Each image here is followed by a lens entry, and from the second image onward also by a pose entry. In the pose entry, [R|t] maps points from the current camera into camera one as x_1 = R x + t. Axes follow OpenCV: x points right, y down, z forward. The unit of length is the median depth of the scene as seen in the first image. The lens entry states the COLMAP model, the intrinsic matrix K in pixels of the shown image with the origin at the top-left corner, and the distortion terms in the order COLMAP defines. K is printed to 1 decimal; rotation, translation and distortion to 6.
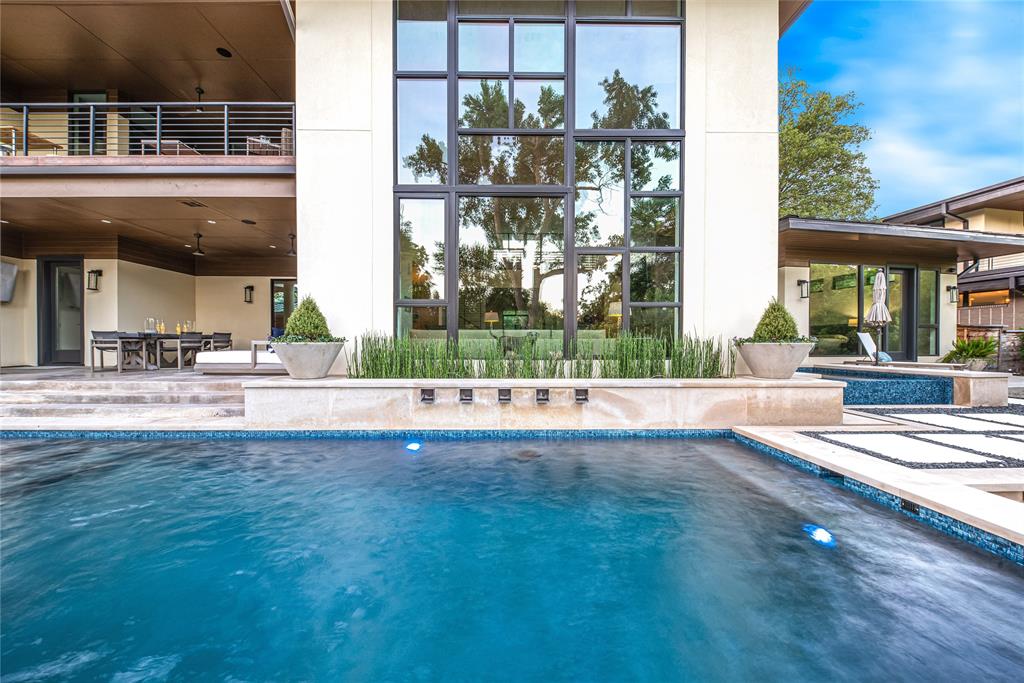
lens RADIAL K [[363.5, 0, 513.2], [0, 363.5, 343.0], [0, 0, 1]] dist [-0.009443, -0.000217]
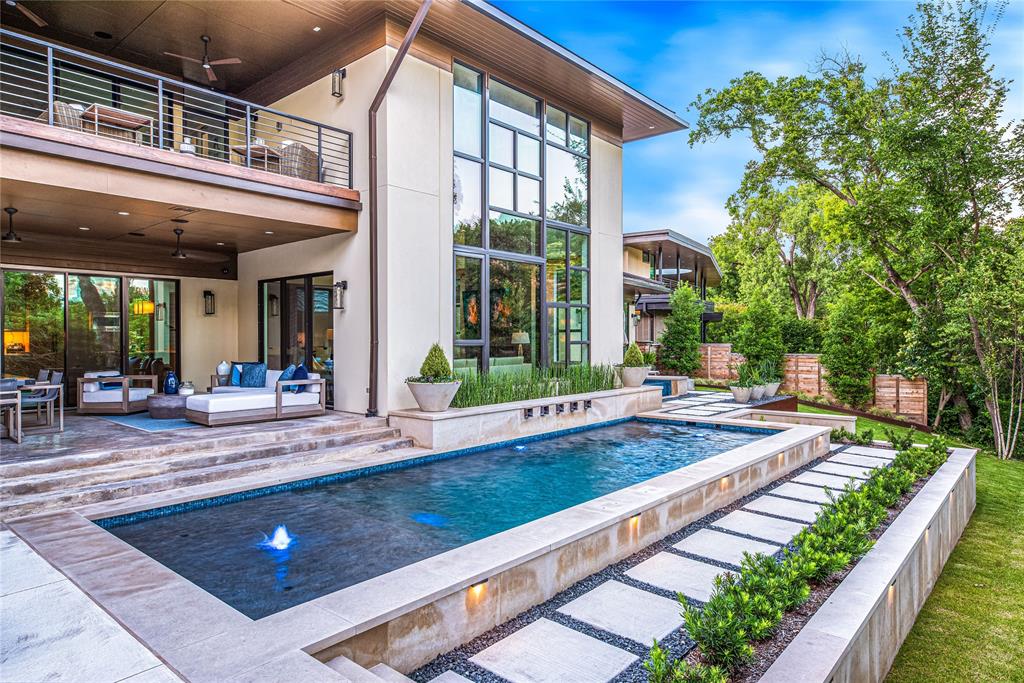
lens RADIAL K [[626.4, 0, 511.6], [0, 626.4, 339.9], [0, 0, 1]] dist [0.007245, 0.001293]
pose [[0.665577, -0.005993, 0.746305, -1.975831], [0.004941, 0.999981, 0.003624, -0.147231], [-0.746313, 0.001275, 0.665594, -0.590657]]
